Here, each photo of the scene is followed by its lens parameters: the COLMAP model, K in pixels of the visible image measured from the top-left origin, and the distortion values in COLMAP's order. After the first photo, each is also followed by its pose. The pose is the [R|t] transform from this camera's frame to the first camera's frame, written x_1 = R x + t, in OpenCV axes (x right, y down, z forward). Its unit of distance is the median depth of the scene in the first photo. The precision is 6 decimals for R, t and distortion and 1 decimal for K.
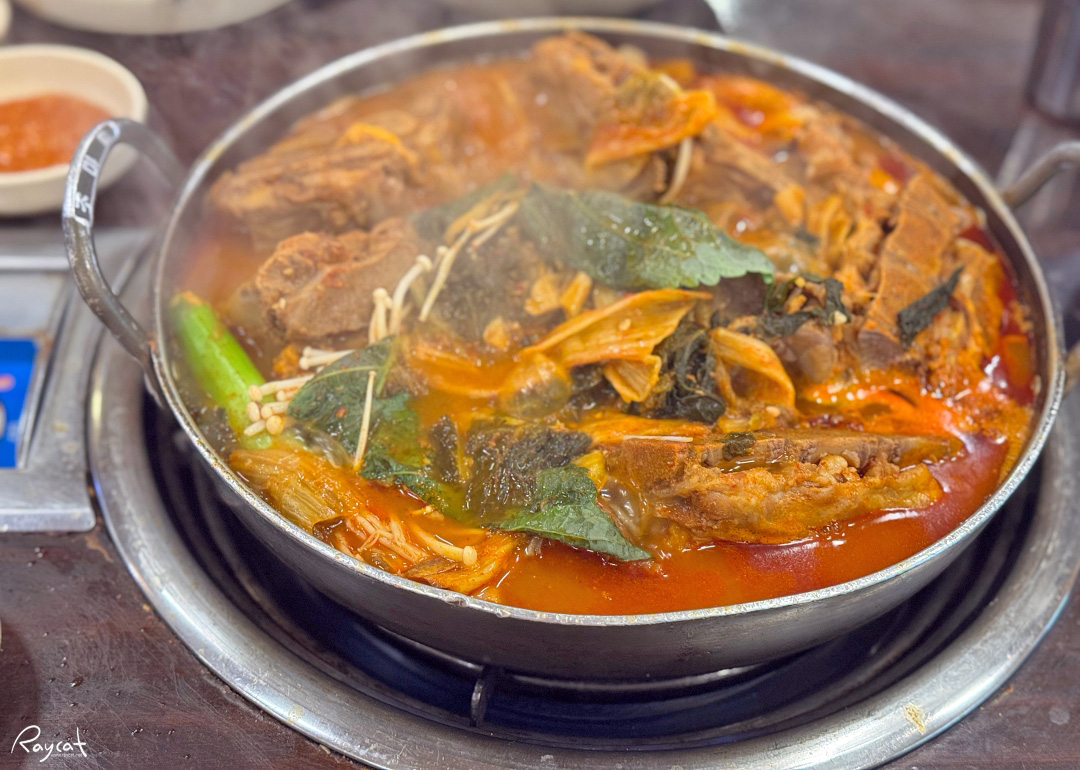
lens RADIAL K [[1529.1, 0, 537.8], [0, 1529.1, 378.4], [0, 0, 1]] dist [0.373907, 0.000000]
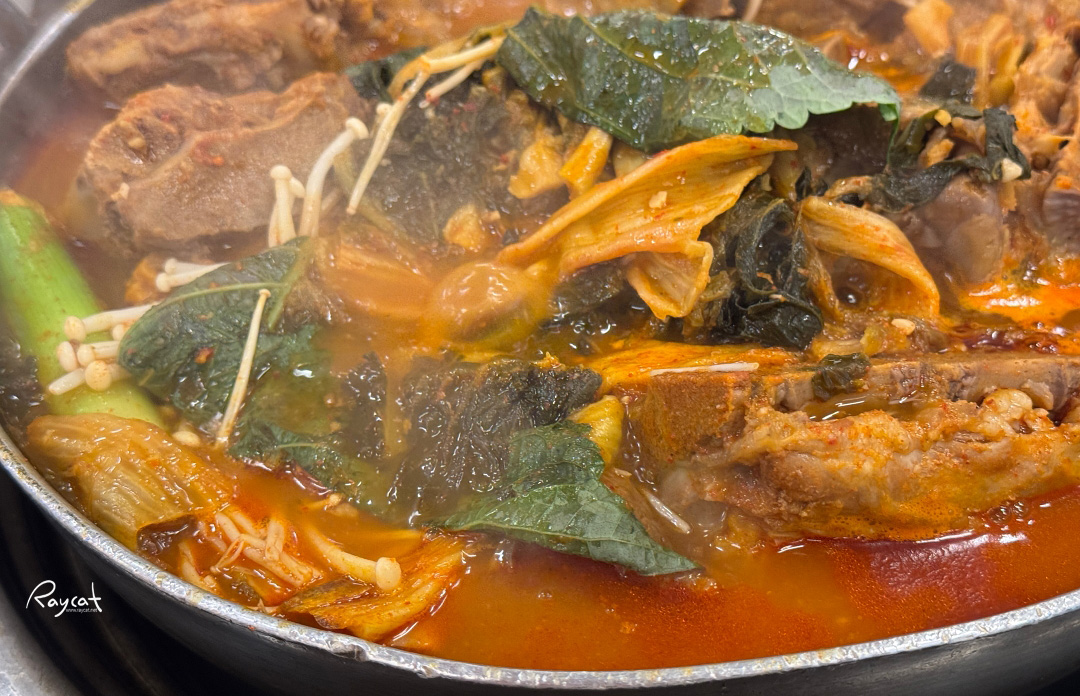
lens RADIAL K [[1621.6, 0, 543.0], [0, 1621.6, 352.2], [0, 0, 1]] dist [0.236512, 0.000000]
pose [[0.994897, -0.038076, -0.093440, 0.070878], [0.035416, 0.998923, -0.029962, 0.046239], [0.094480, 0.026500, 0.995174, 0.341145]]
